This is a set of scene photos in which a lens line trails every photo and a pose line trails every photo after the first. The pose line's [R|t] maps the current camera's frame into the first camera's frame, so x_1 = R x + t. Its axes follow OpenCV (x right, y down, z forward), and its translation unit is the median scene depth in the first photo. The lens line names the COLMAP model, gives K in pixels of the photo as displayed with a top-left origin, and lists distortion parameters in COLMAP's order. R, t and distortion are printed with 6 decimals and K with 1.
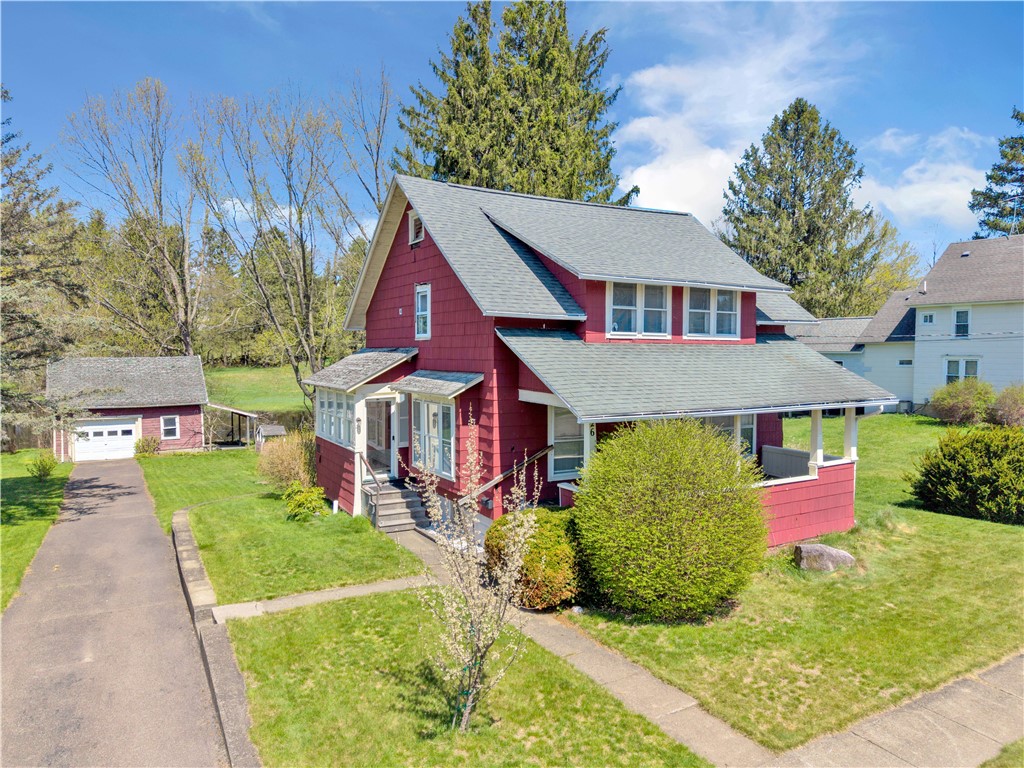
lens RADIAL K [[682.9, 0, 512.0], [0, 682.9, 384.0], [0, 0, 1]] dist [0.003042, -0.000429]
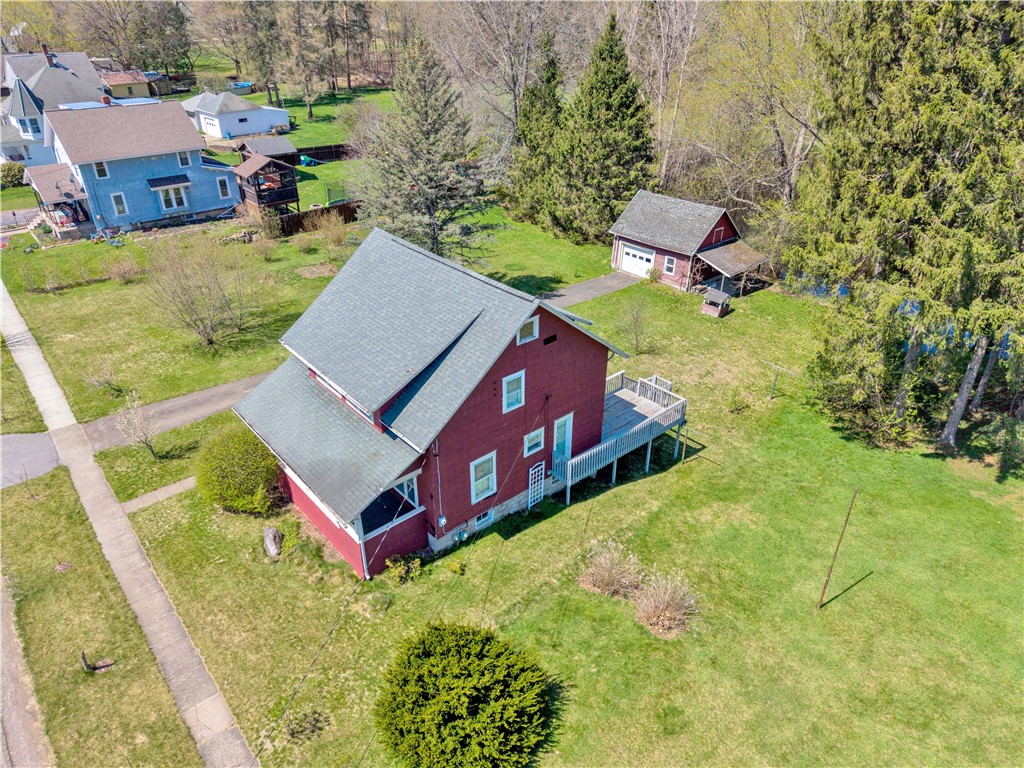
lens RADIAL K [[679.2, 0, 512.0], [0, 679.2, 384.0], [0, 0, 1]] dist [0.009081, -0.001502]
pose [[0.190875, 0.484522, -0.853701, 1.656803], [-0.049998, 0.873361, 0.484501, -0.886324], [0.980340, -0.049795, 0.190928, 1.116156]]
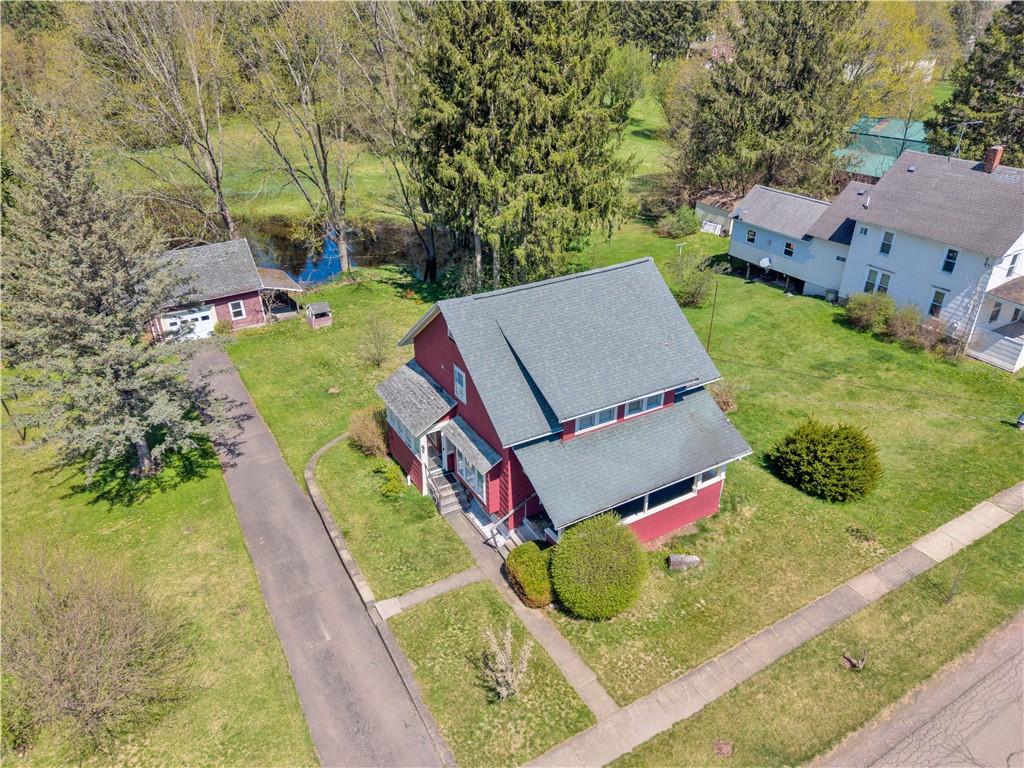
lens RADIAL K [[679.2, 0, 512.0], [0, 679.2, 384.0], [0, 0, 1]] dist [0.009081, -0.001502]
pose [[0.999979, -0.005661, 0.003215, -0.021045], [0.003708, 0.901138, 0.433517, -0.872396], [-0.005352, -0.433496, 0.901140, -0.424458]]
